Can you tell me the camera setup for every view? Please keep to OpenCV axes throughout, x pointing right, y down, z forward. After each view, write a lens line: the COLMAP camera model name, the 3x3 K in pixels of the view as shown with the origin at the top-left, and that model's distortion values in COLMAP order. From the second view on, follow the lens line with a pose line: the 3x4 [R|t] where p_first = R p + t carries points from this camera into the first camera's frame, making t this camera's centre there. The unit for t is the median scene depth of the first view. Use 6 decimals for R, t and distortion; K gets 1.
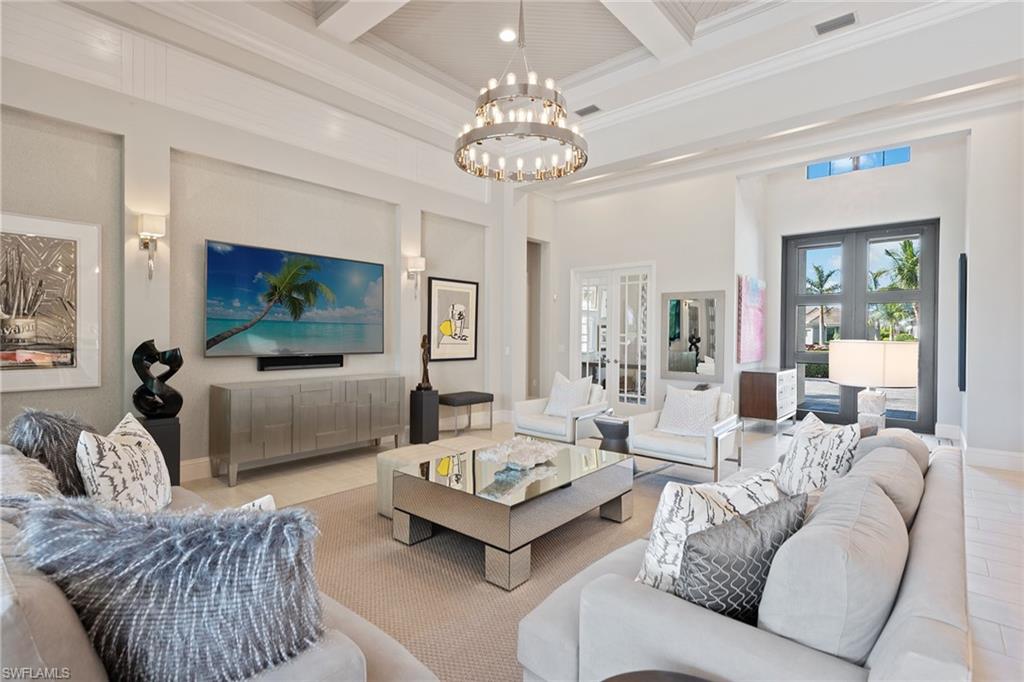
lens RADIAL K [[477.6, 0, 513.2], [0, 477.6, 337.5], [0, 0, 1]] dist [0.010796, 0.000460]
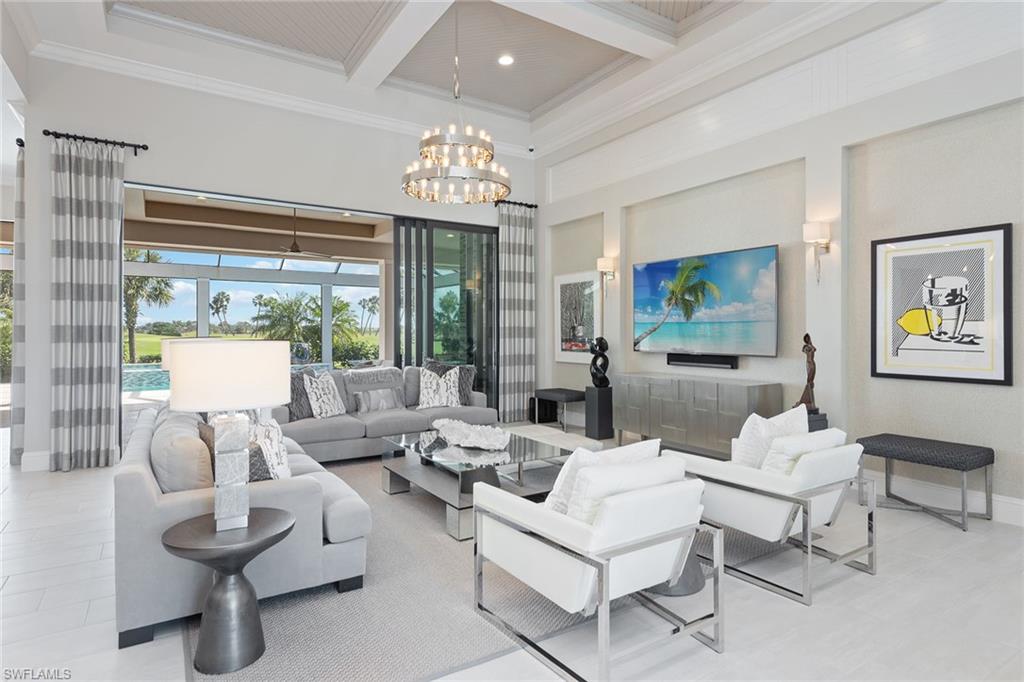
lens RADIAL K [[556.0, 0, 515.5], [0, 556.0, 329.3], [0, 0, 1]] dist [0.029453, -0.012222]
pose [[-0.250904, -0.015094, -0.967894, 0.809657], [-0.008214, 0.999876, -0.013464, 0.002764], [0.967977, 0.004572, -0.250997, 0.905652]]
